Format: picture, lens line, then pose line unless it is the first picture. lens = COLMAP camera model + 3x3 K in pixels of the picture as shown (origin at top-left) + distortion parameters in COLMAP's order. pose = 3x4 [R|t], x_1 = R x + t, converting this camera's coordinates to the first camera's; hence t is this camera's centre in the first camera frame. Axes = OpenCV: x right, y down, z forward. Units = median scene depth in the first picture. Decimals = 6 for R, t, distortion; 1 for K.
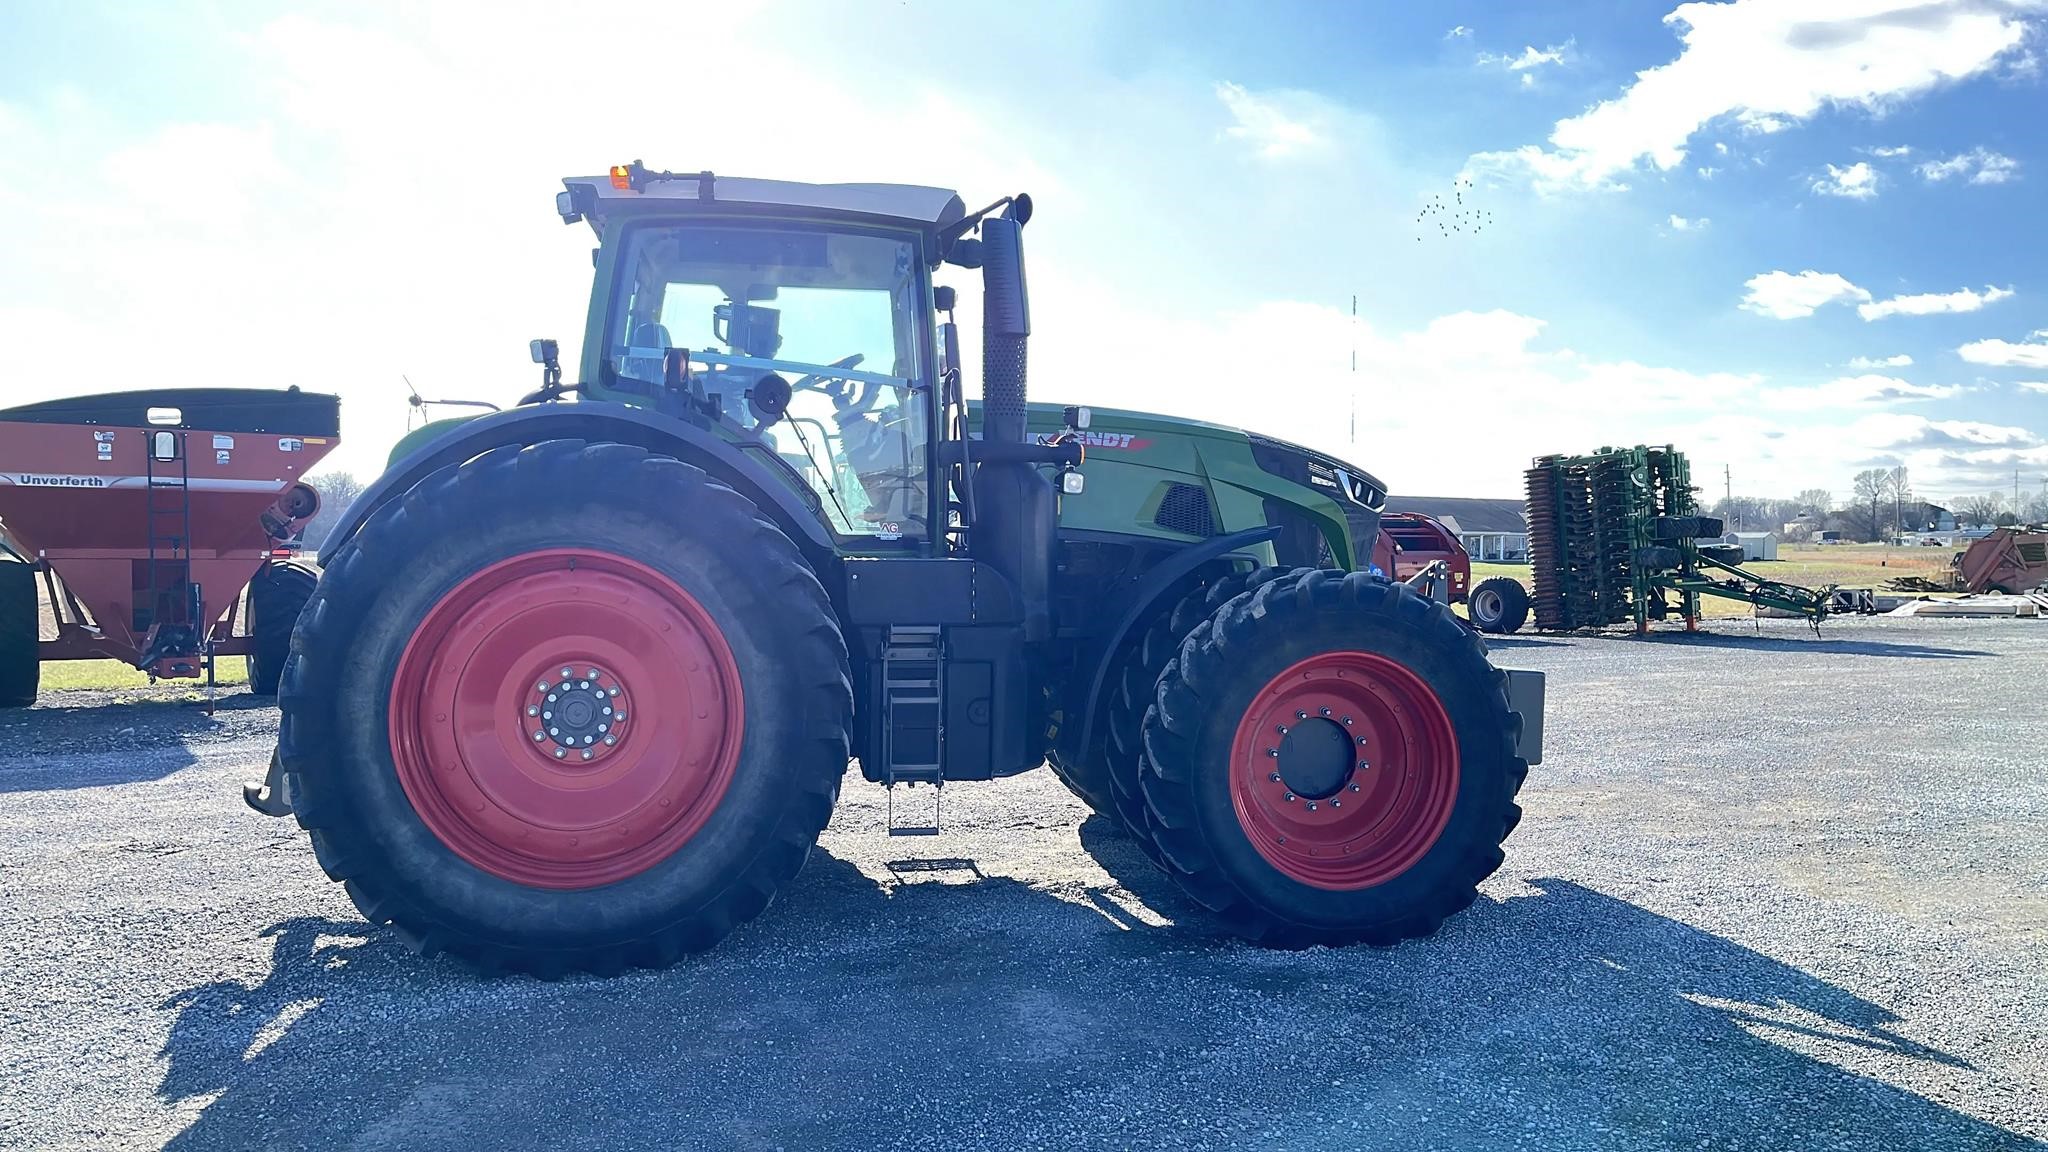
lens RADIAL K [[1478.8, 0, 1015.6], [0, 1478.8, 593.7], [0, 0, 1]] dist [0.047354, -0.071353]
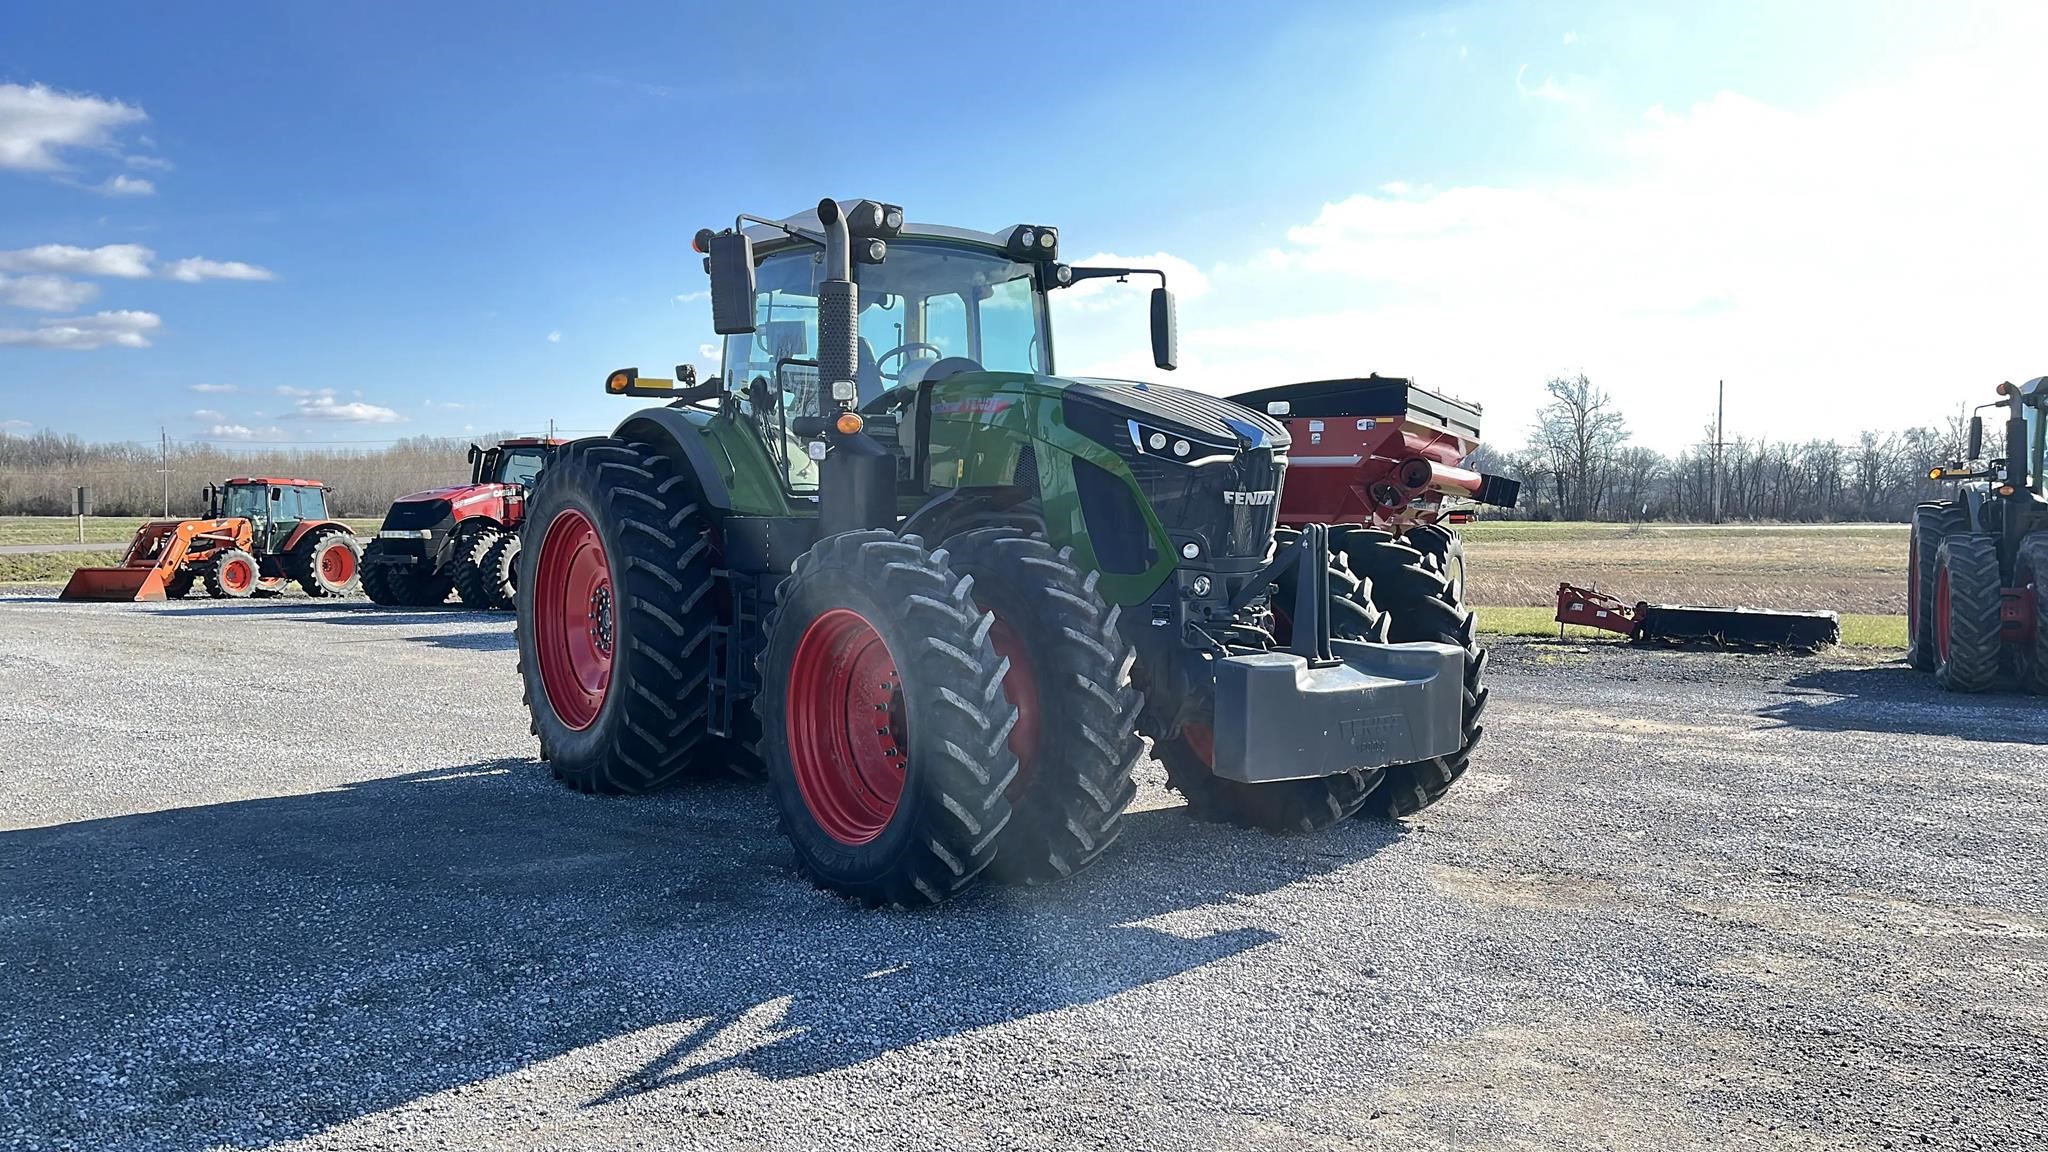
lens RADIAL K [[1478.8, 0, 1015.6], [0, 1478.8, 593.7], [0, 0, 1]] dist [0.047354, -0.071353]
pose [[0.470979, 0.044019, -0.881045, 1.070843], [-0.025411, 0.999017, 0.036330, -0.009881], [0.881778, 0.005278, 0.471635, 0.575329]]
